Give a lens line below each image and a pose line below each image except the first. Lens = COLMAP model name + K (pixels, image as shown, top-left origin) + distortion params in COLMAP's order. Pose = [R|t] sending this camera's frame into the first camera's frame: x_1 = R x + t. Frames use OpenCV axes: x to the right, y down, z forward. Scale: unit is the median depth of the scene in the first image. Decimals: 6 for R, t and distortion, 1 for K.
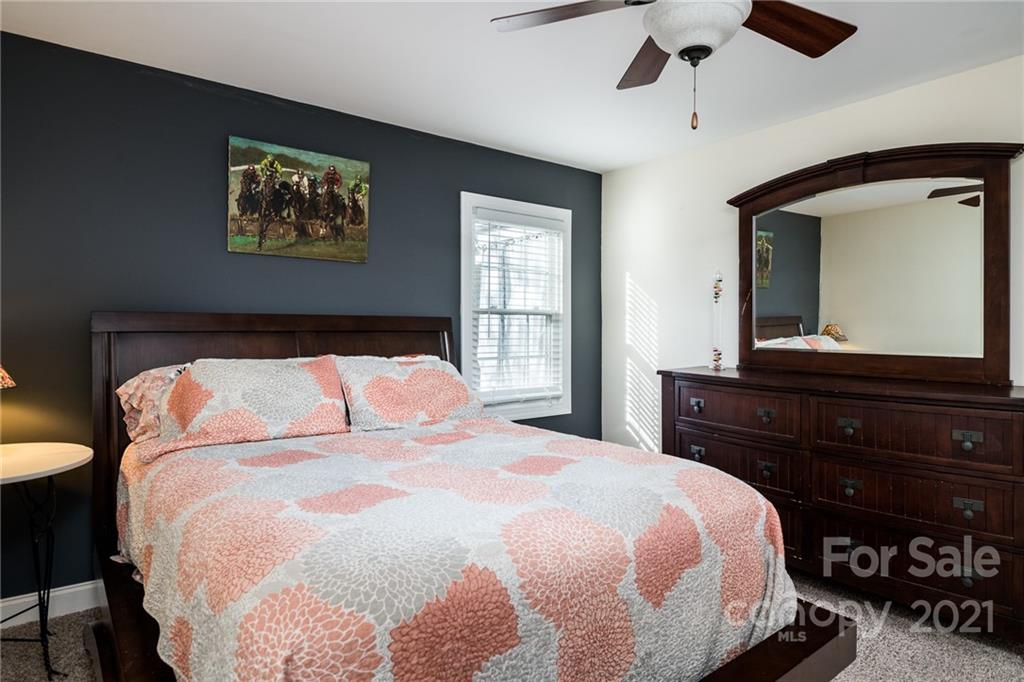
lens RADIAL K [[582.3, 0, 485.3], [0, 582.3, 322.2], [0, 0, 1]] dist [0.036155, -0.036068]
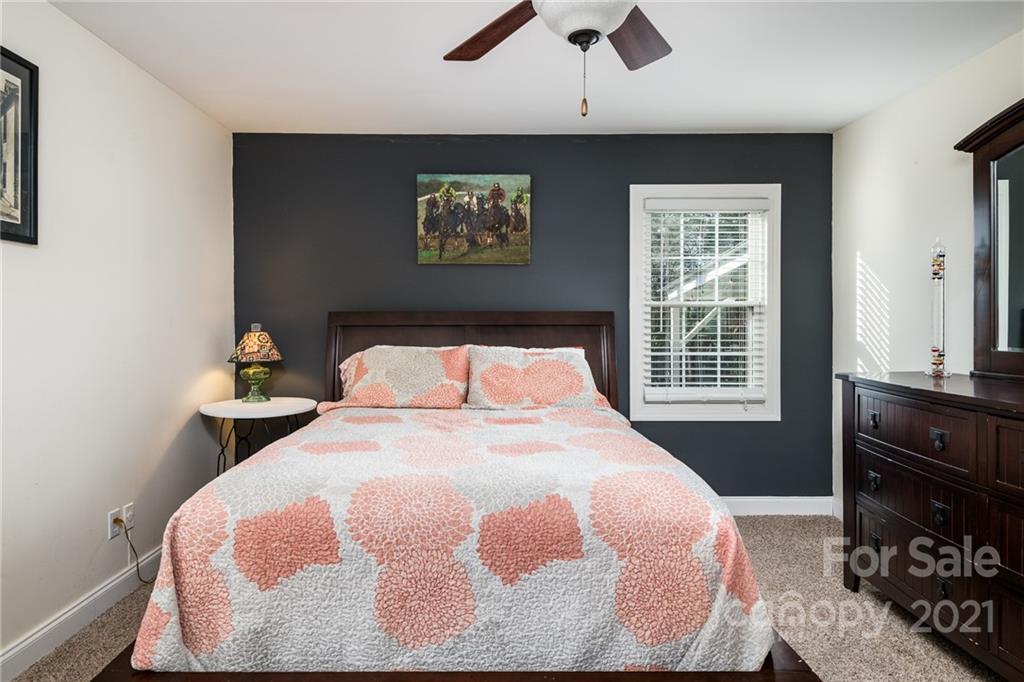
lens RADIAL K [[582.3, 0, 485.3], [0, 582.3, 322.2], [0, 0, 1]] dist [0.036155, -0.036068]
pose [[0.789563, -0.004825, -0.613650, 0.456503], [0.009534, 0.999945, 0.004405, 0.004177], [0.613595, -0.009328, 0.789566, 0.071365]]
